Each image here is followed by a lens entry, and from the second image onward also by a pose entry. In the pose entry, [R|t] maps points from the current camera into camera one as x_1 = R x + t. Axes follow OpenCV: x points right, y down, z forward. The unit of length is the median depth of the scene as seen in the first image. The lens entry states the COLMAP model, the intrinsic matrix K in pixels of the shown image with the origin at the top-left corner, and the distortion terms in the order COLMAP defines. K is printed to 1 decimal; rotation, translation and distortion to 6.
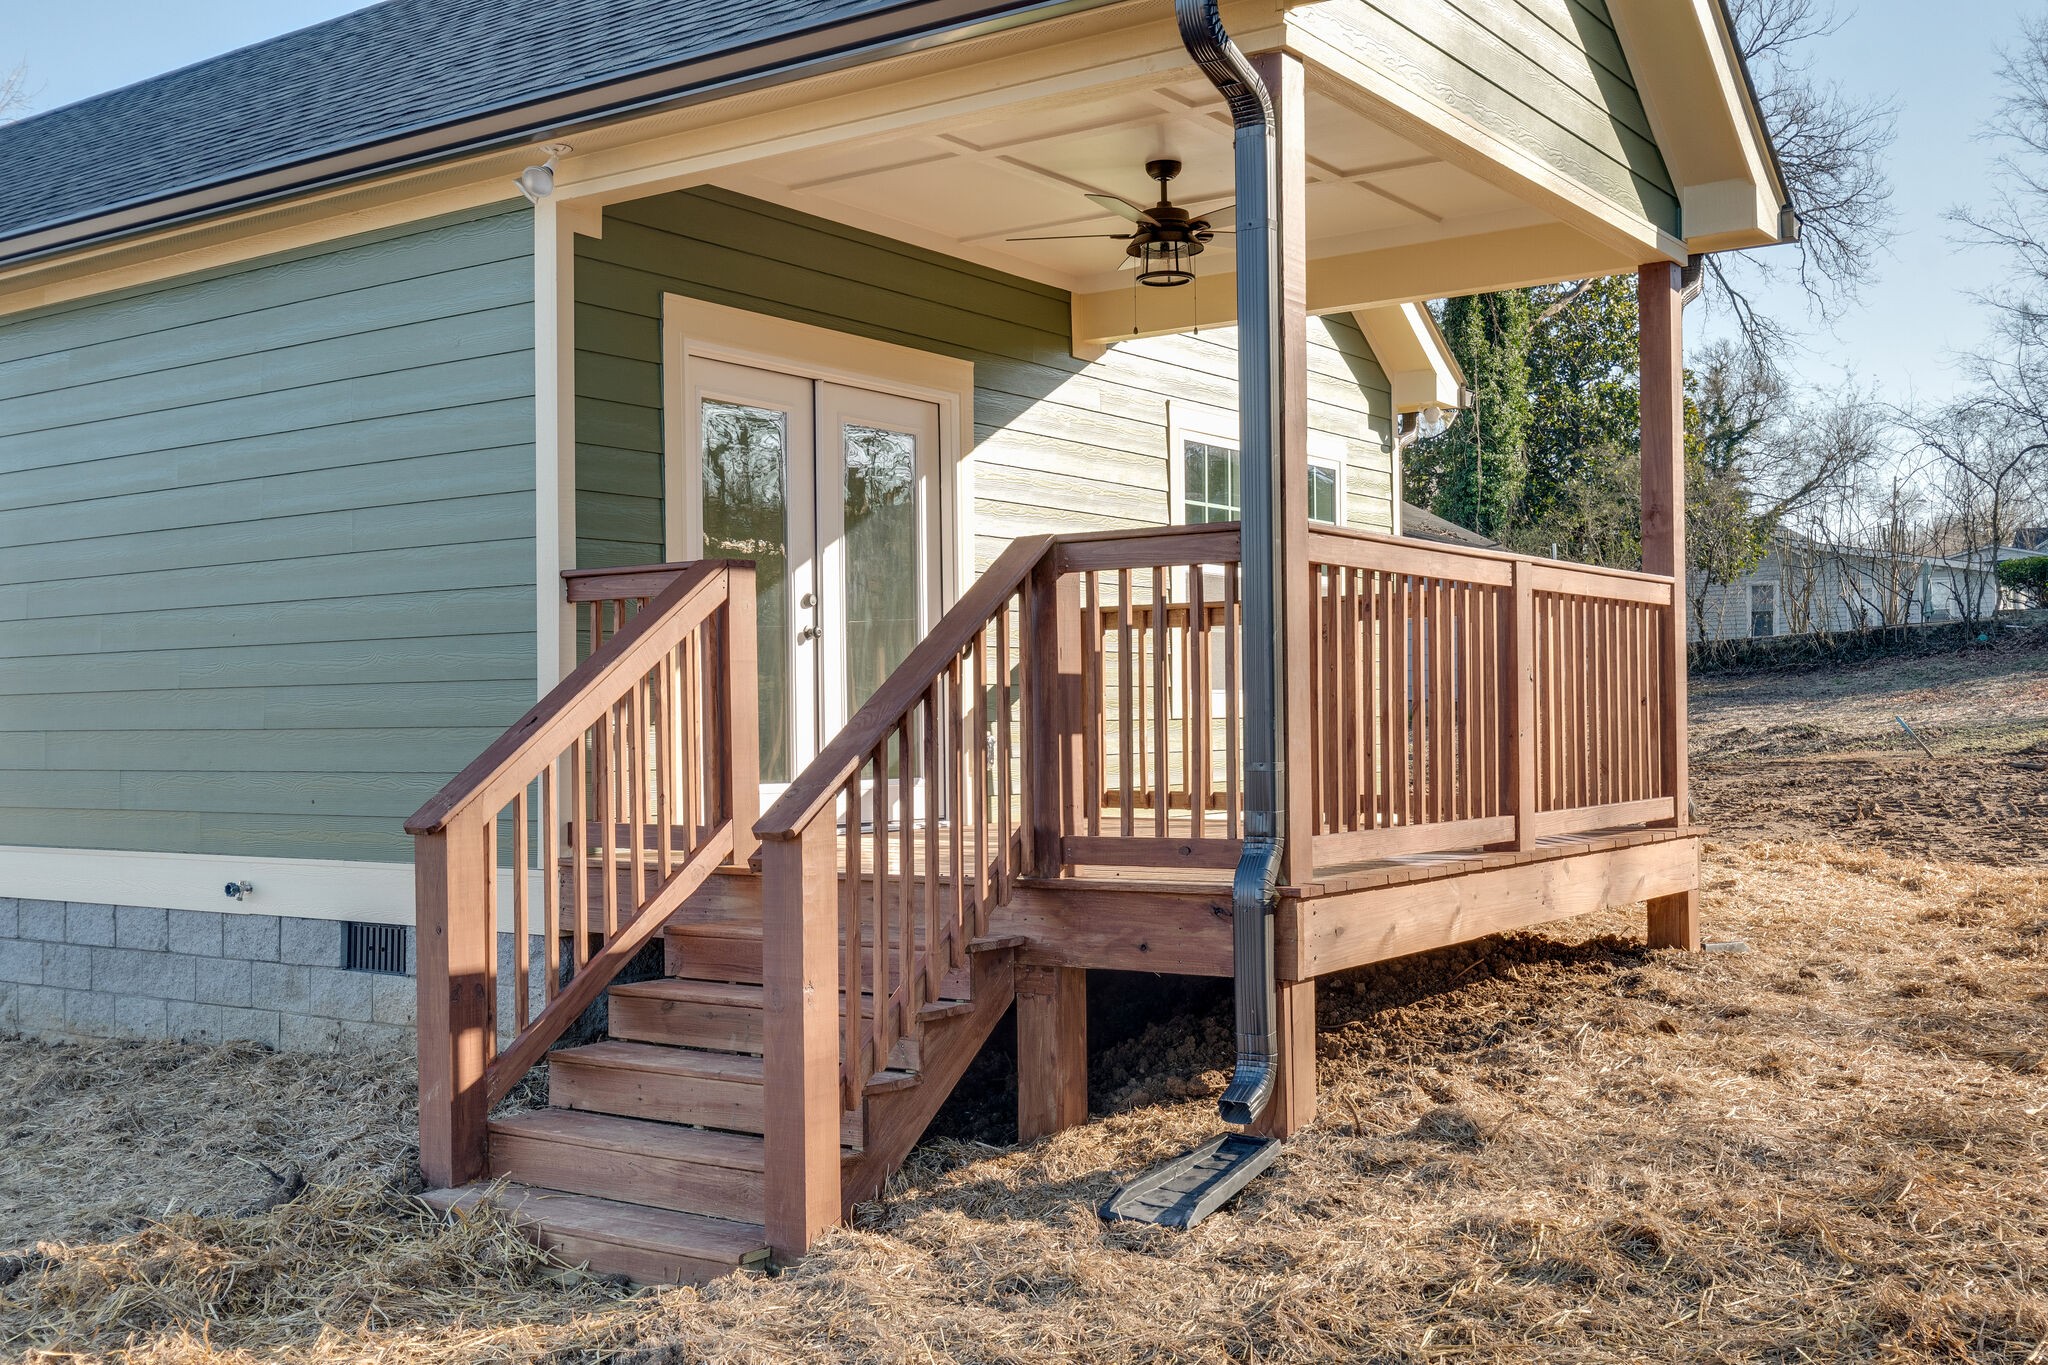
lens RADIAL K [[2029.4, 0, 1123.4], [0, 2029.4, 702.9], [0, 0, 1]] dist [0.005364, 0.002214]
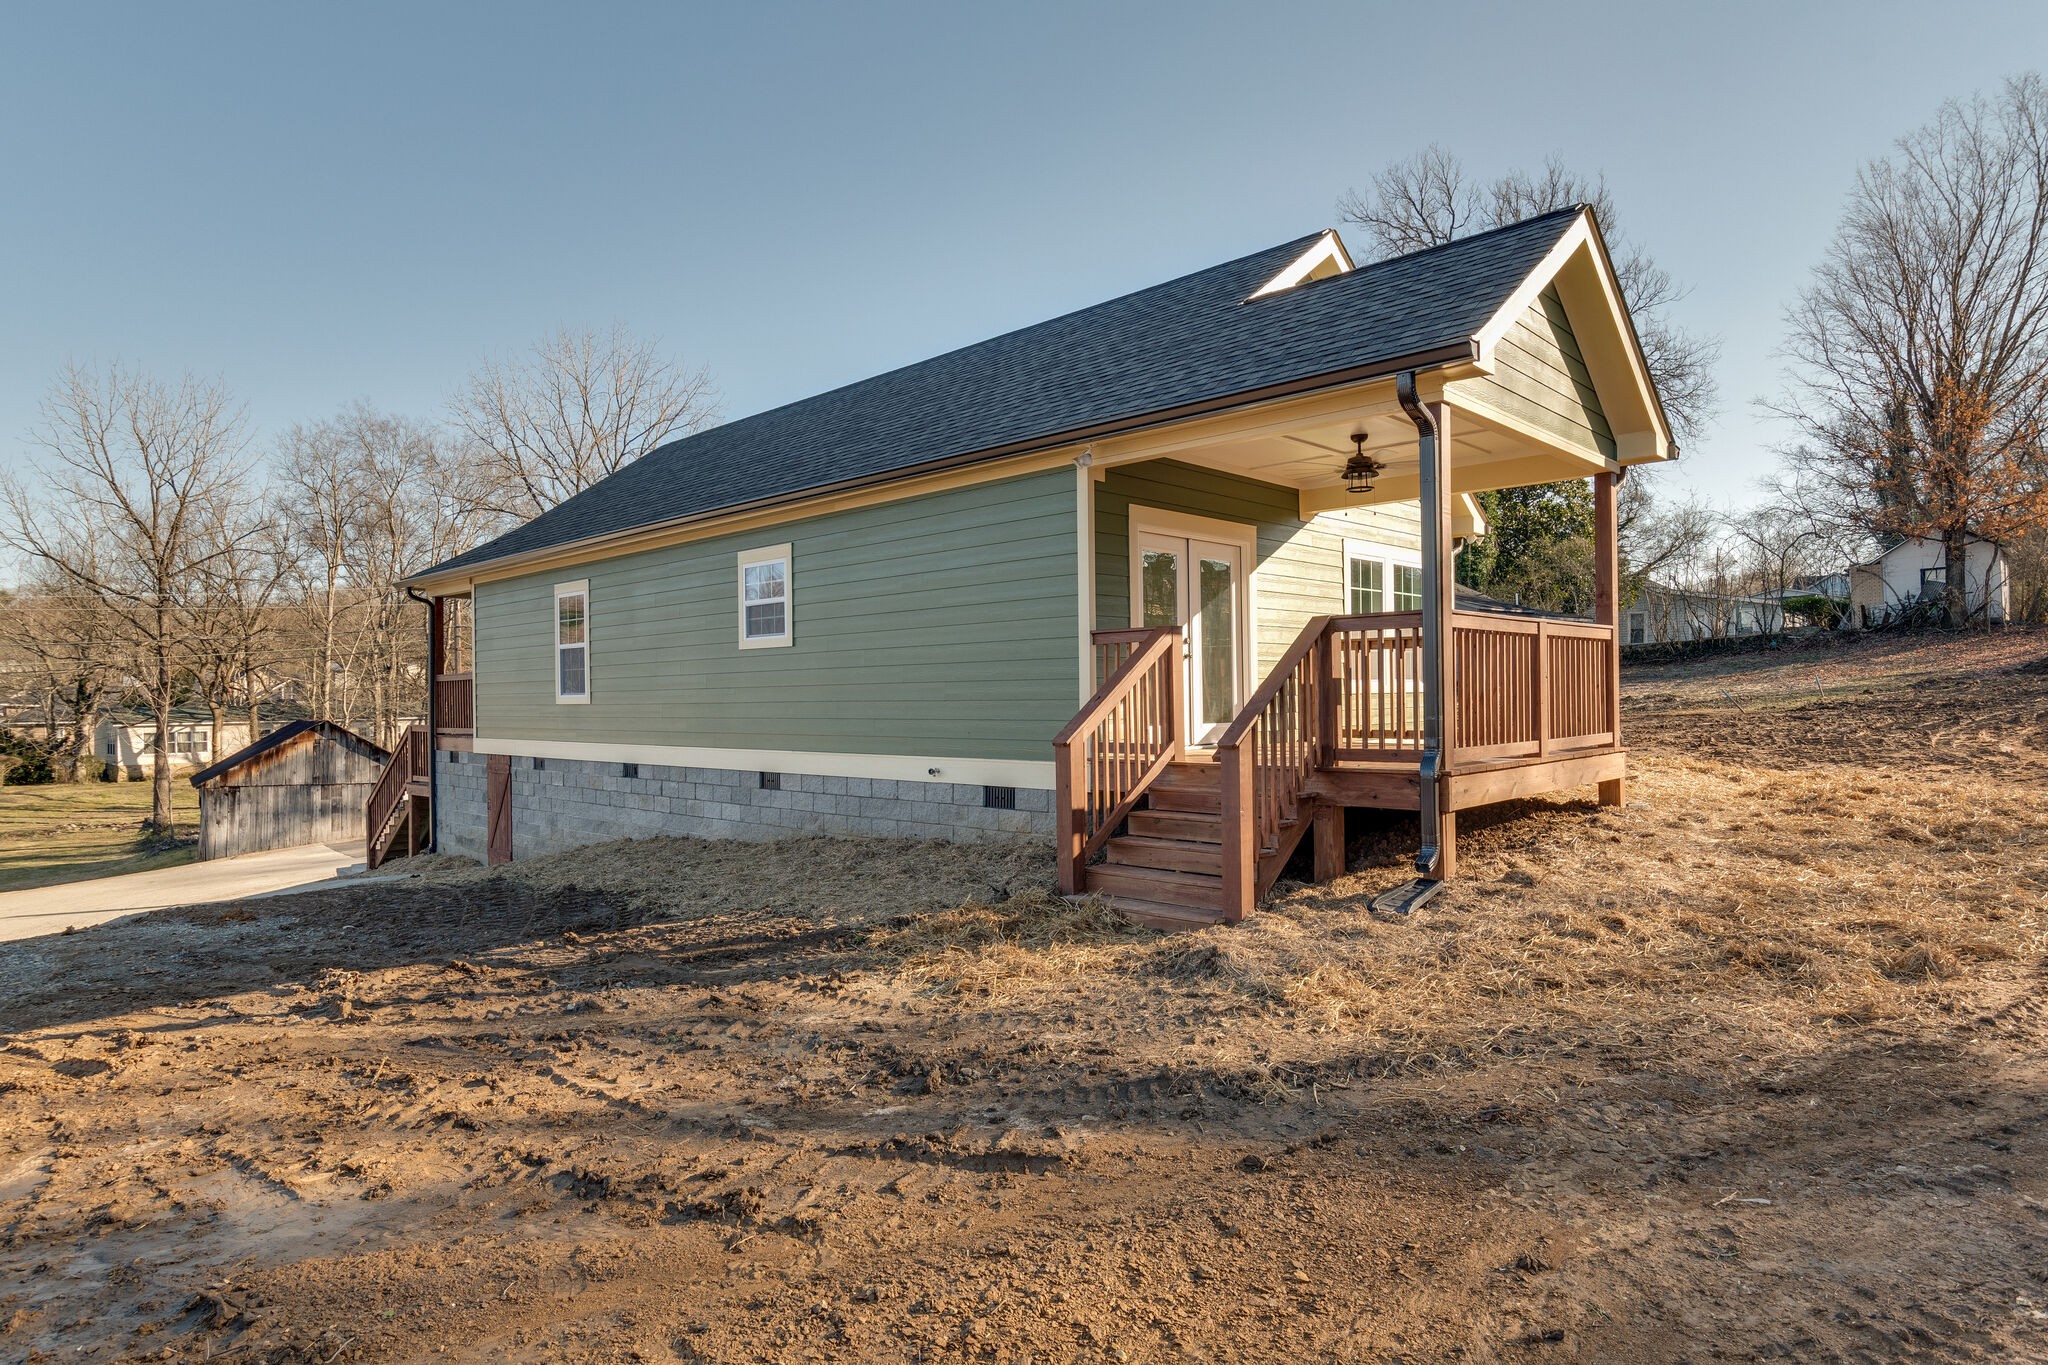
lens RADIAL K [[1180.5, 0, 1023.5], [0, 1180.5, 694.6], [0, 0, 1]] dist [-0.003020, 0.000228]
pose [[0.986356, -0.002156, -0.164610, -0.125298], [0.004267, 0.999913, 0.012470, -0.010012], [0.164569, -0.013002, 0.986280, -0.286943]]
